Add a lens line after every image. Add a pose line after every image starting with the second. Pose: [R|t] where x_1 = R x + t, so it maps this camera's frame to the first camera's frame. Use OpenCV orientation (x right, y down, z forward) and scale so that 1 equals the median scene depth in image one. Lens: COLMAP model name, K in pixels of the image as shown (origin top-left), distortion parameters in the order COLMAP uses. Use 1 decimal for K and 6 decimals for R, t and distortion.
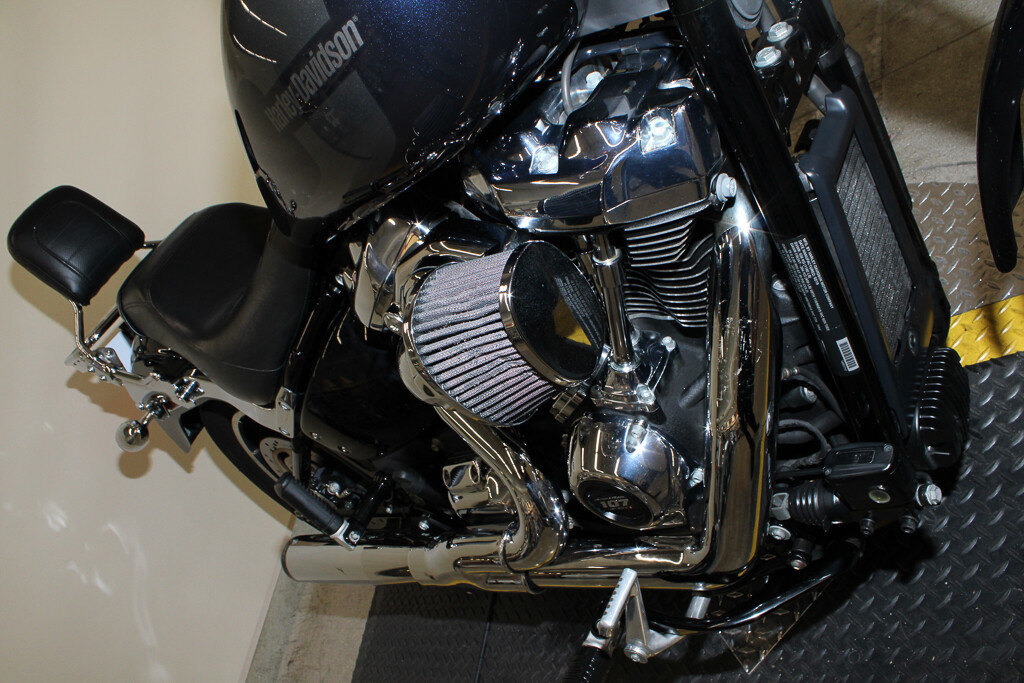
lens RADIAL K [[843.4, 0, 516.5], [0, 843.4, 359.6], [0, 0, 1]] dist [-0.185596, 0.159923]
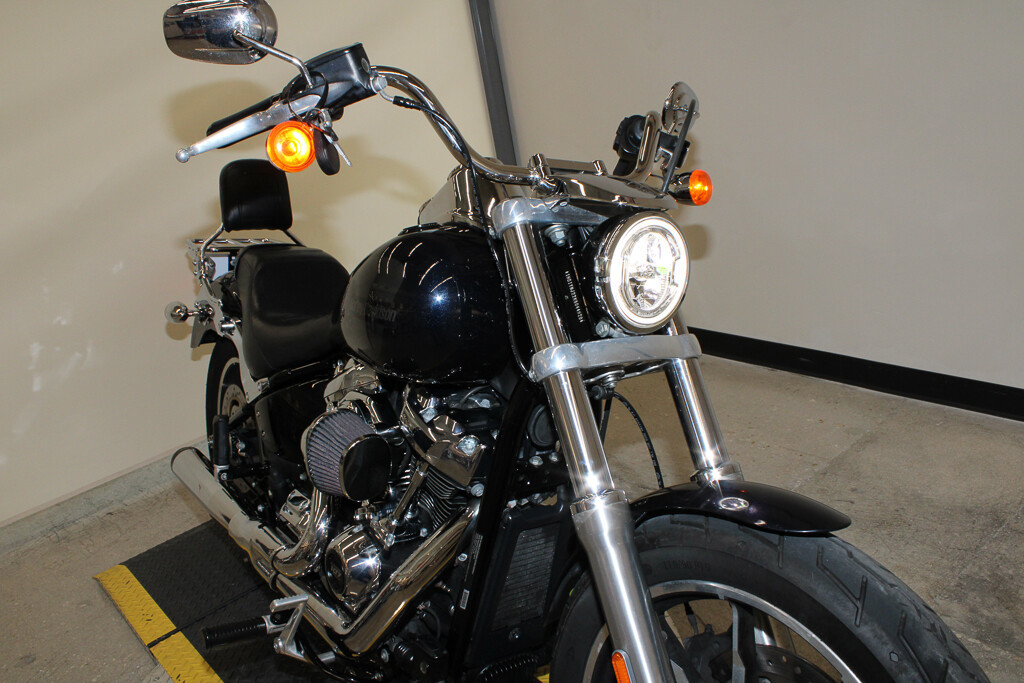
lens RADIAL K [[843.4, 0, 516.5], [0, 843.4, 359.6], [0, 0, 1]] dist [-0.185596, 0.159923]
pose [[0.673322, 0.734550, -0.084110, 0.127207], [-0.737174, 0.658260, -0.152542, -0.087551], [-0.056684, 0.164714, 0.984711, -0.519066]]
